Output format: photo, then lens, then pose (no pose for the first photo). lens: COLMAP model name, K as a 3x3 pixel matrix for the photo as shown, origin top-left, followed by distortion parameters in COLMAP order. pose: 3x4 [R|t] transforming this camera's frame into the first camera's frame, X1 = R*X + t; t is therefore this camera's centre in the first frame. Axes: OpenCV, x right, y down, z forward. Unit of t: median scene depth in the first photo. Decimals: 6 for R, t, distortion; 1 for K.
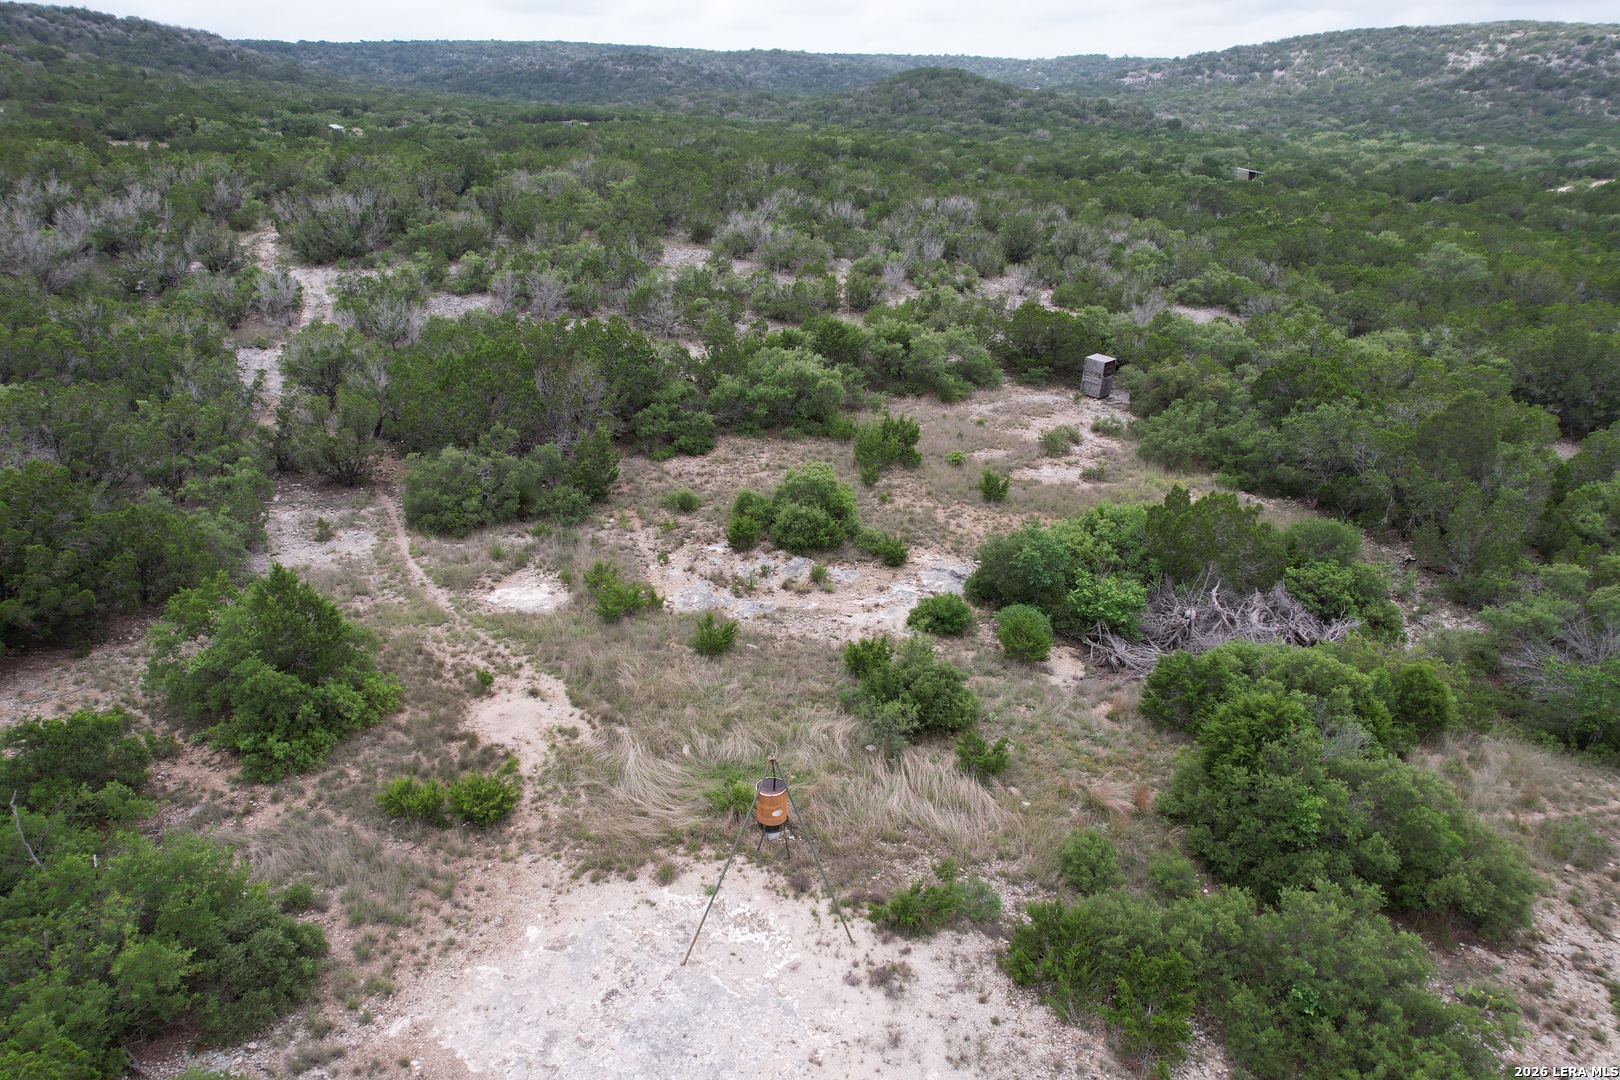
lens RADIAL K [[1041.7, 0, 805.6], [0, 1041.7, 541.5], [0, 0, 1]] dist [-0.075095, 0.067853]
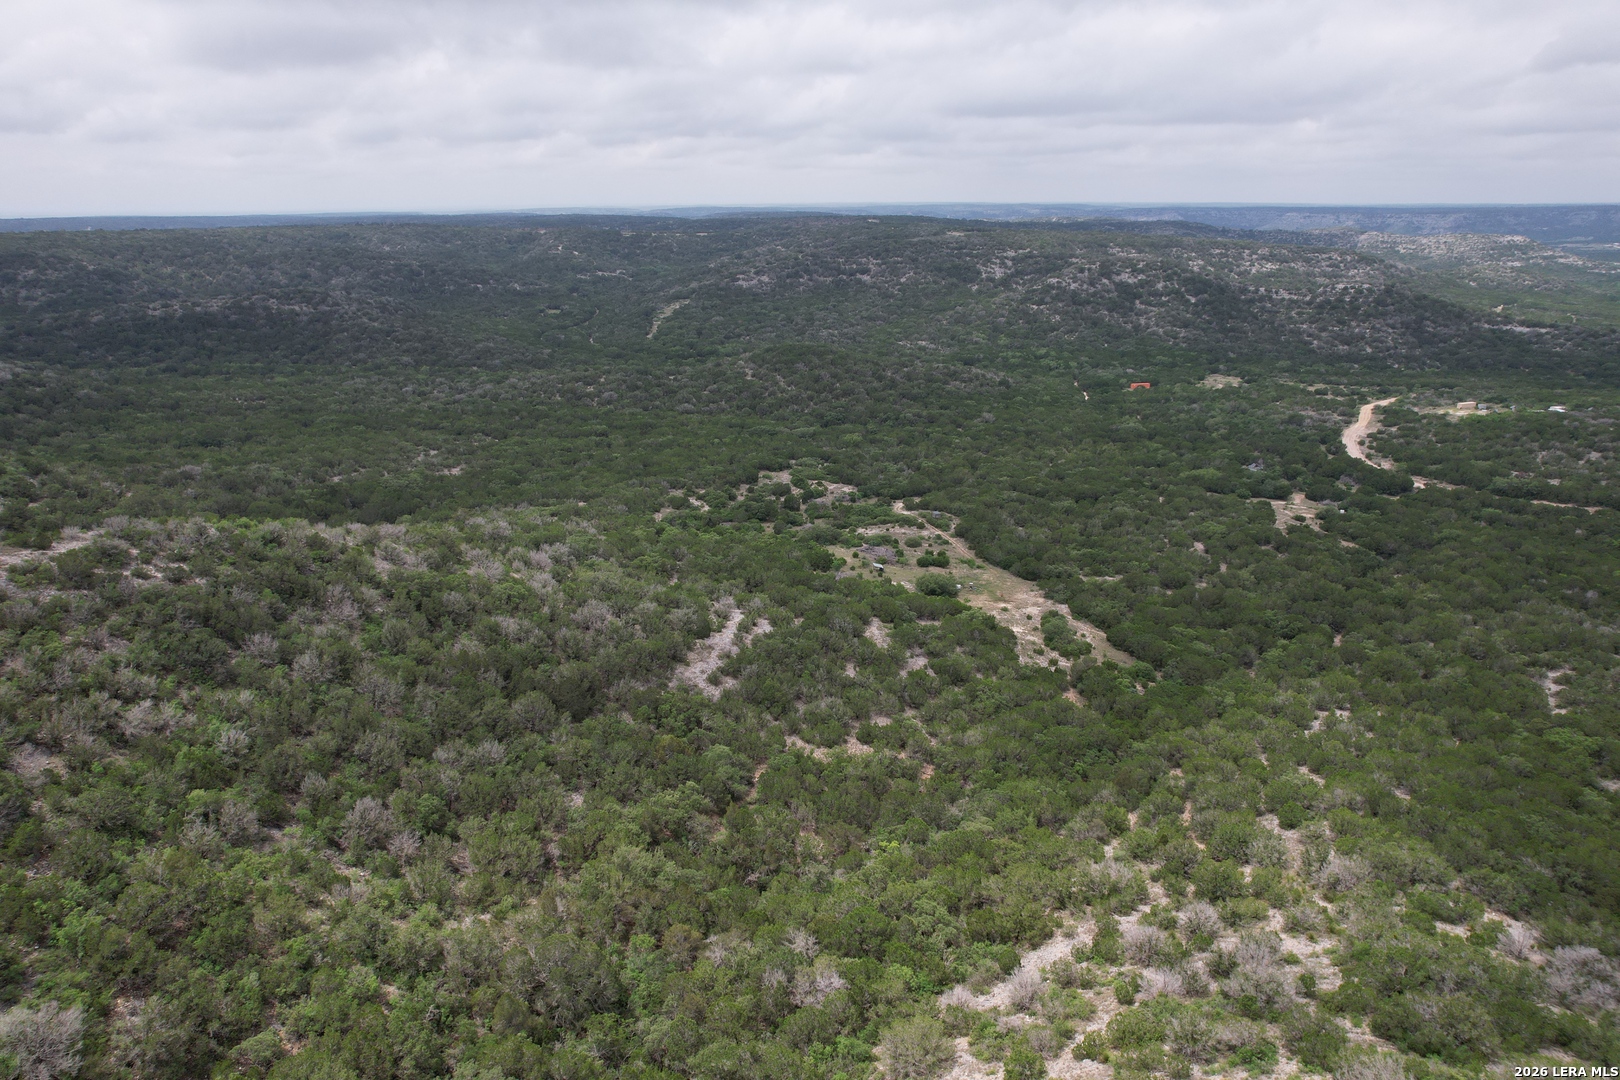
lens RADIAL K [[1041.7, 0, 817.1], [0, 1041.7, 540.7], [0, 0, 1]] dist [-0.075095, 0.067853]
pose [[0.808994, -0.187938, 0.556963, -0.467207], [0.237172, 0.971323, -0.016737, -0.169519], [-0.537846, 0.145637, 0.830369, 0.008348]]
